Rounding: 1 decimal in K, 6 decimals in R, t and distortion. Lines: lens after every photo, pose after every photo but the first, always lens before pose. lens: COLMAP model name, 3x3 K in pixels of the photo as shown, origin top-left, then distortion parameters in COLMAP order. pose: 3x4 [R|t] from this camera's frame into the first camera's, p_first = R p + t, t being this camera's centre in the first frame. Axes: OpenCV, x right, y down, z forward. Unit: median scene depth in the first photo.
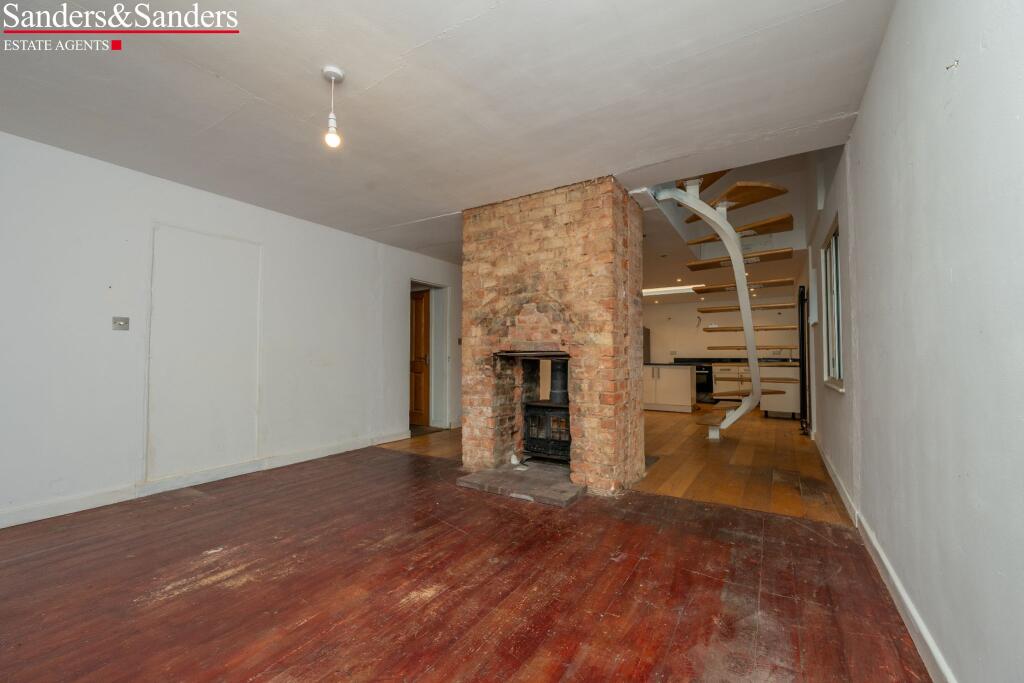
lens RADIAL K [[420.4, 0, 512.2], [0, 420.4, 355.3], [0, 0, 1]] dist [-0.000931, -0.000118]
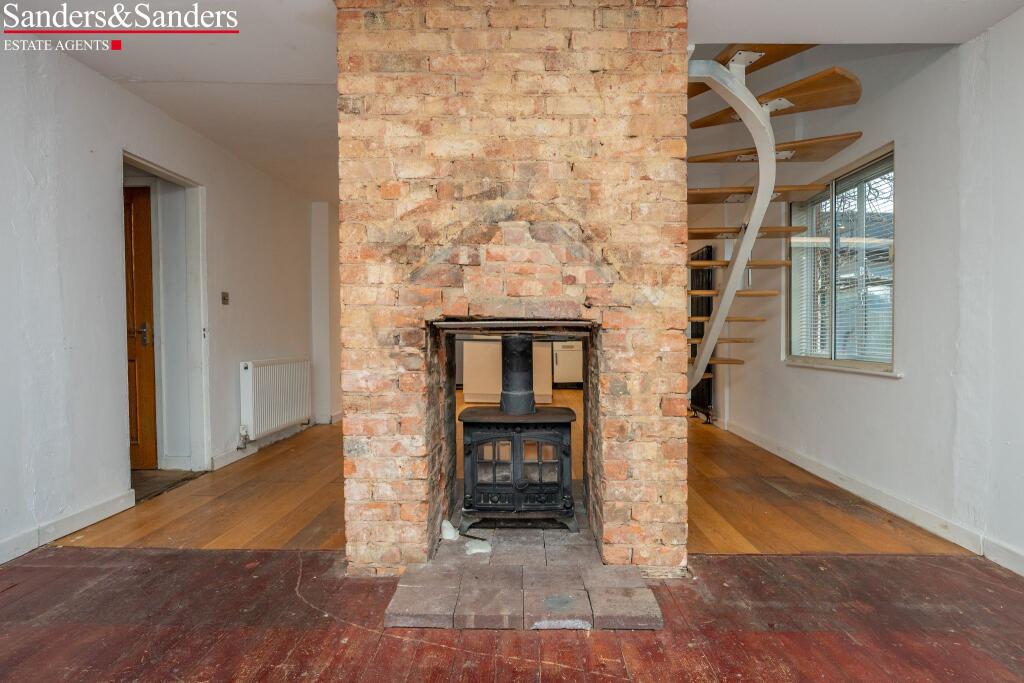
lens RADIAL K [[538.5, 0, 514.5], [0, 538.5, 351.4], [0, 0, 1]] dist [-0.004582, -0.000930]
pose [[0.849530, -0.019476, 0.527181, -0.301140], [-0.008194, 0.998711, 0.050100, -0.002370], [-0.527477, -0.046881, 0.848275, 0.467251]]
